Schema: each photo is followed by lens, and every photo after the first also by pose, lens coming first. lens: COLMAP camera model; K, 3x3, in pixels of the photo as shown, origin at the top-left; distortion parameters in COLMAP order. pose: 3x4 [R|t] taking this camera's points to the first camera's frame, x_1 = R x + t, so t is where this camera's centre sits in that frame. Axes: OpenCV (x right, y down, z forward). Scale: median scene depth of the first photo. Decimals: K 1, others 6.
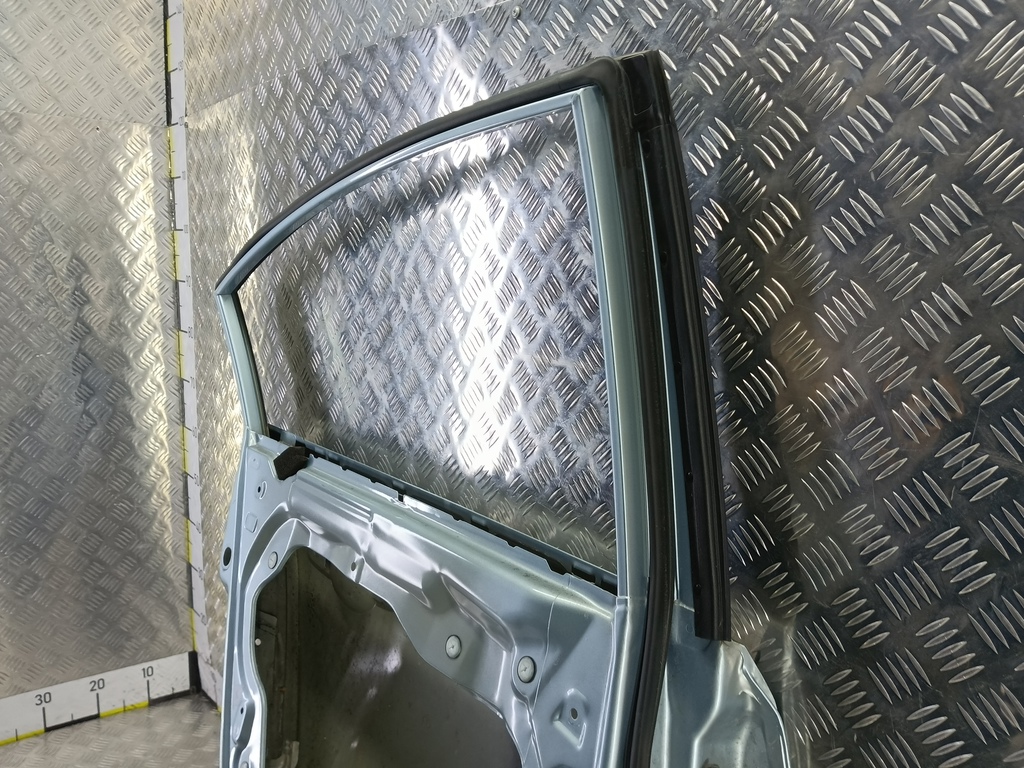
lens RADIAL K [[827.6, 0, 539.8], [0, 827.6, 383.2], [0, 0, 1]] dist [0.095268, -0.198582]
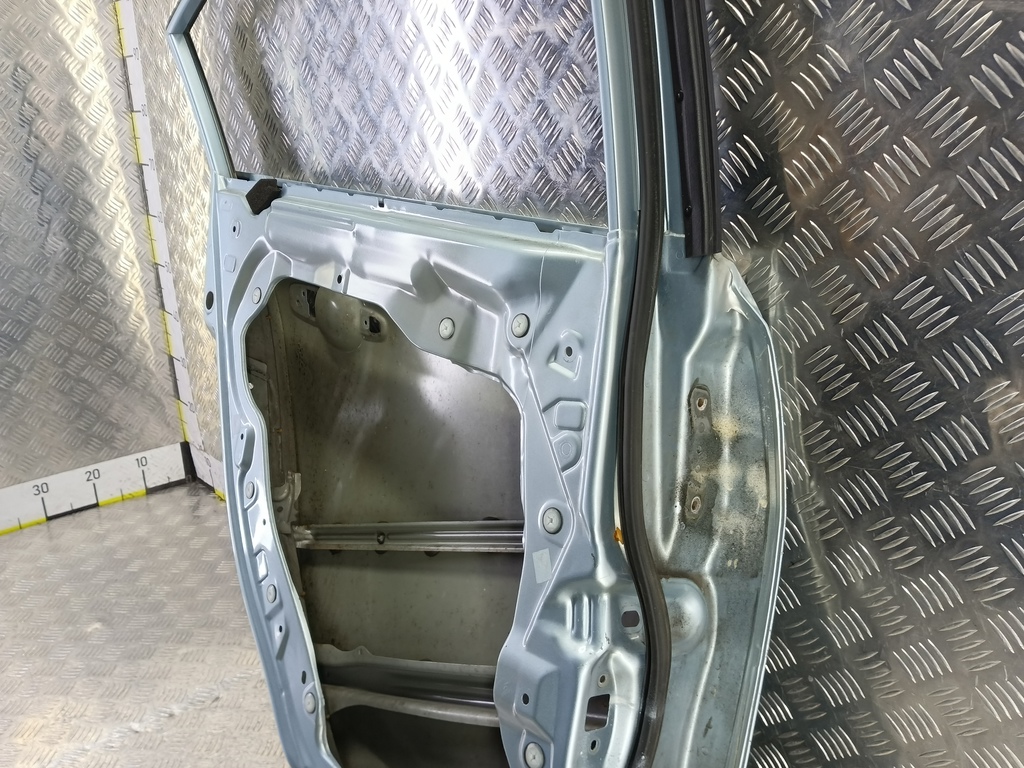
lens RADIAL K [[819.7, 0, 536.6], [0, 819.7, 399.1], [0, 0, 1]] dist [0.096217, -0.206165]
pose [[0.998291, -0.048909, 0.031969, -0.022961], [0.042384, 0.982757, 0.179981, 0.175205], [-0.040221, -0.178318, 0.983150, -0.010419]]
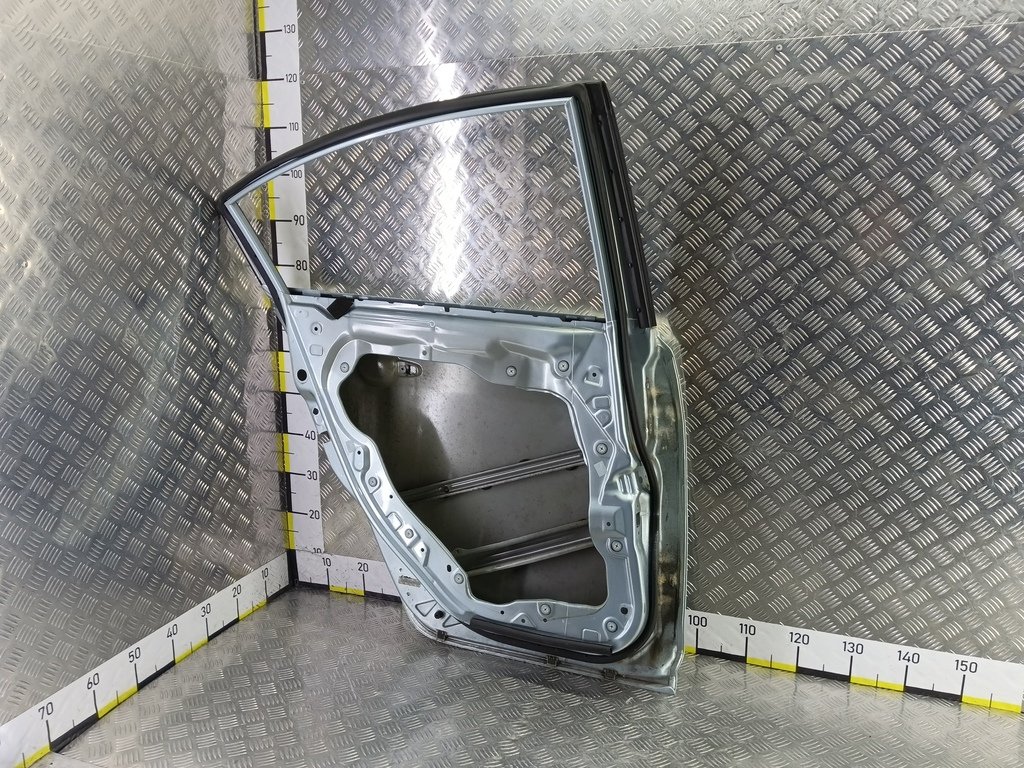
lens RADIAL K [[827.6, 0, 539.8], [0, 827.6, 383.2], [0, 0, 1]] dist [0.095268, -0.198582]
pose [[0.861954, -0.264368, 0.432602, -0.730131], [0.142004, 0.945020, 0.294570, -0.195680], [-0.486692, -0.192475, 0.852106, -0.613607]]
